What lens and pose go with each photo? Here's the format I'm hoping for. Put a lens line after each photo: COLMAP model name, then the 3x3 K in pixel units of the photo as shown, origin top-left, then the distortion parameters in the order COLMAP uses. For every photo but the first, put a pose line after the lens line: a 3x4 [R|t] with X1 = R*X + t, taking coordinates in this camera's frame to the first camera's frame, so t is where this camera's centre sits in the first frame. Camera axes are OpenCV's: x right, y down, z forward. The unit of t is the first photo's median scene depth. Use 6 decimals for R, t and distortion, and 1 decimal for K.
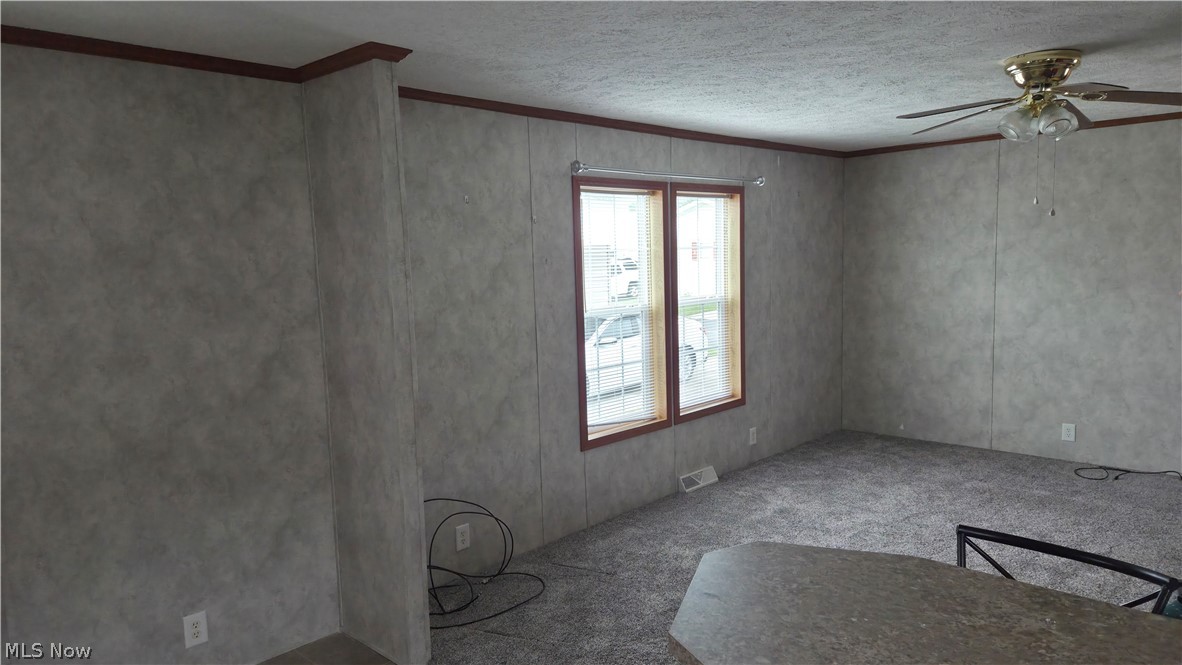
lens RADIAL K [[792.0, 0, 591.0], [0, 792.0, 332.5], [0, 0, 1]] dist [0.076081, -0.071625]
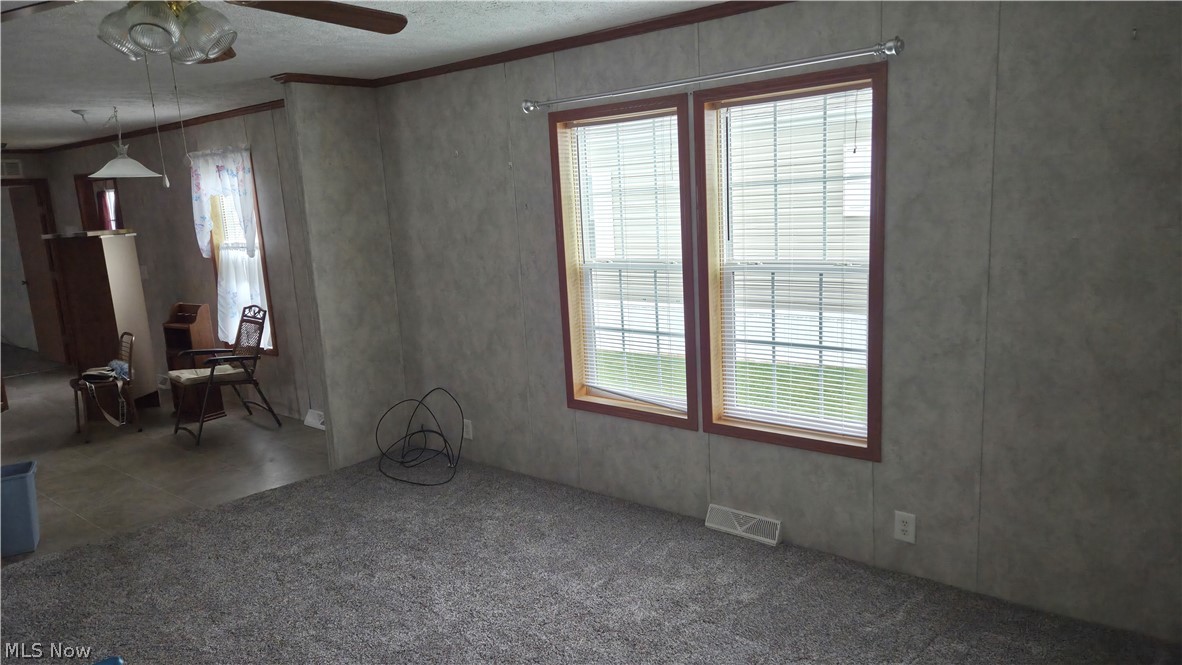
lens RADIAL K [[801.6, 0, 591.6], [0, 801.6, 346.7], [0, 0, 1]] dist [0.072101, -0.000069]
pose [[0.060179, 0.210388, -0.975764, 0.920850], [-0.052239, 0.976860, 0.207402, -0.124473], [0.996820, 0.038492, 0.069777, 0.958453]]
